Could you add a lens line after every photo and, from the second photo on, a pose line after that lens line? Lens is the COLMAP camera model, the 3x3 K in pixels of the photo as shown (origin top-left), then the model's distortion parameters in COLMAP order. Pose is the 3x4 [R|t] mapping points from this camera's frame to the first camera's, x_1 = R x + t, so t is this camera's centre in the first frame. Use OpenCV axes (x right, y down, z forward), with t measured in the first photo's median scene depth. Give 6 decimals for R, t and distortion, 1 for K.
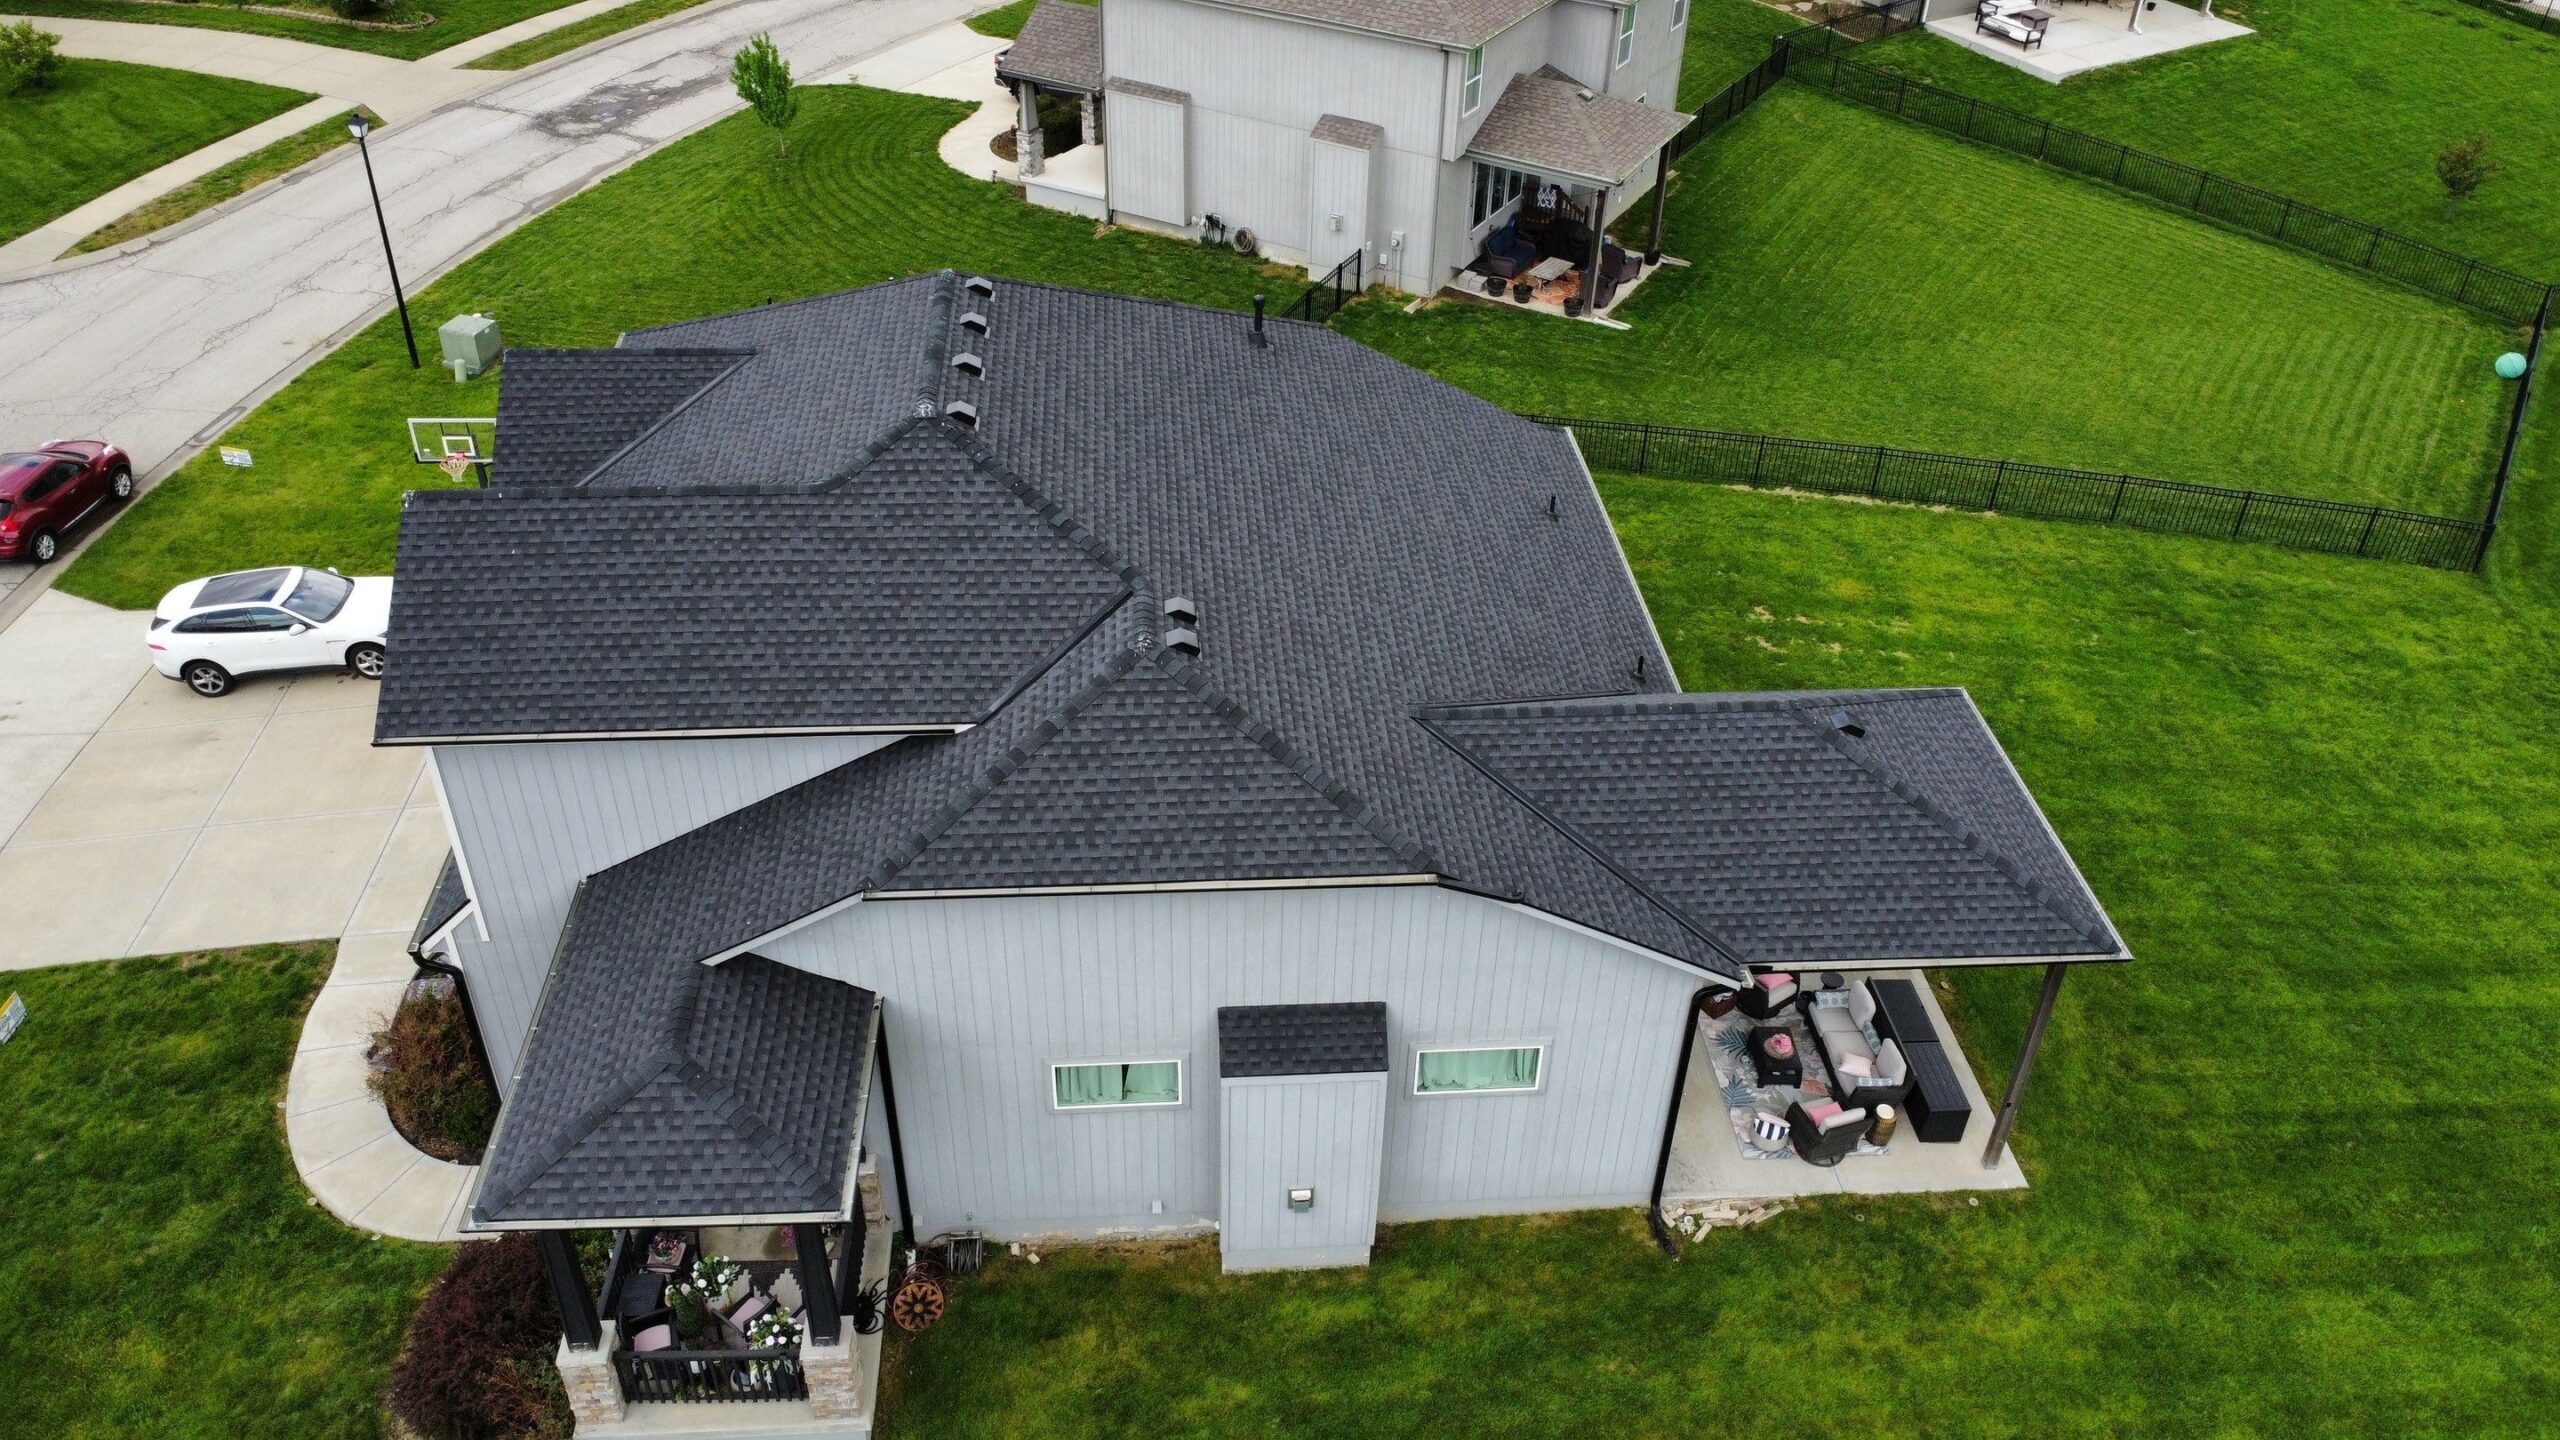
lens RADIAL K [[1922.4, 0, 1270.2], [0, 1922.4, 718.8], [0, 0, 1]] dist [0.001556, -0.006241]
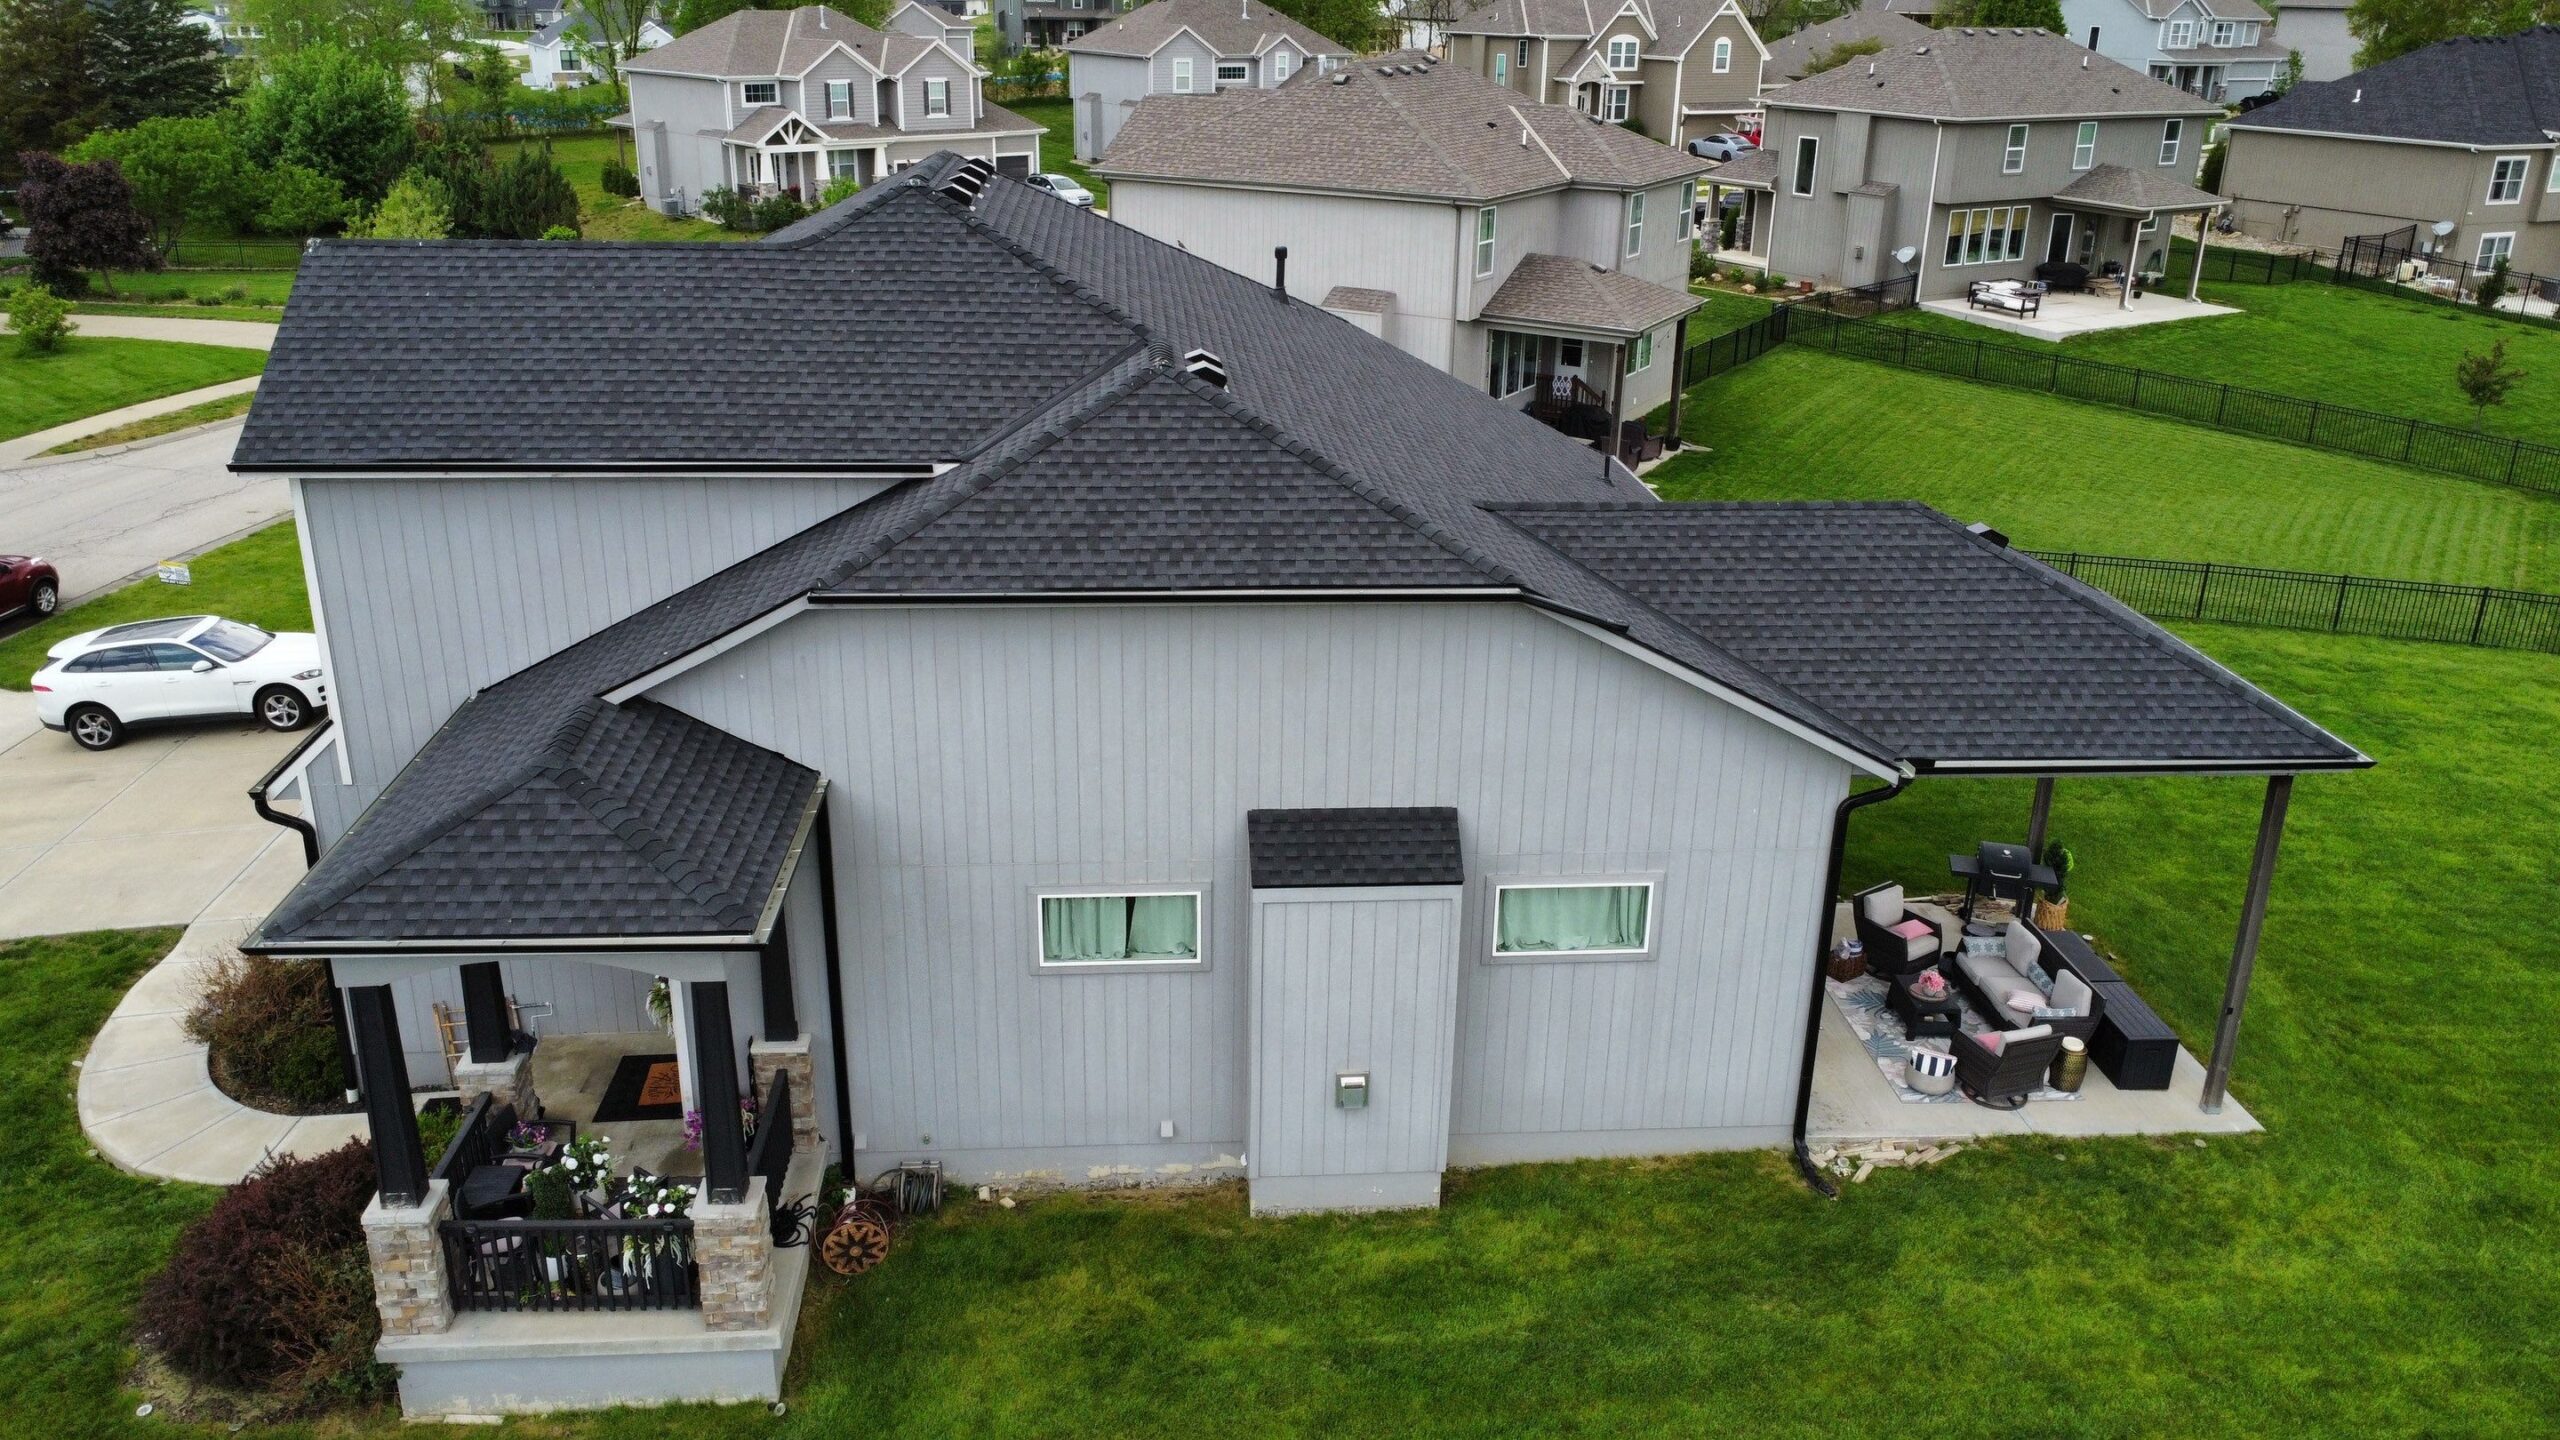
lens RADIAL K [[1922.4, 0, 1270.2], [0, 1922.4, 718.8], [0, 0, 1]] dist [0.001556, -0.006241]
pose [[0.999983, -0.004198, 0.004058, -0.020434], [0.005106, 0.965788, -0.259281, 0.312441], [-0.002831, 0.259298, 0.965793, 0.211328]]
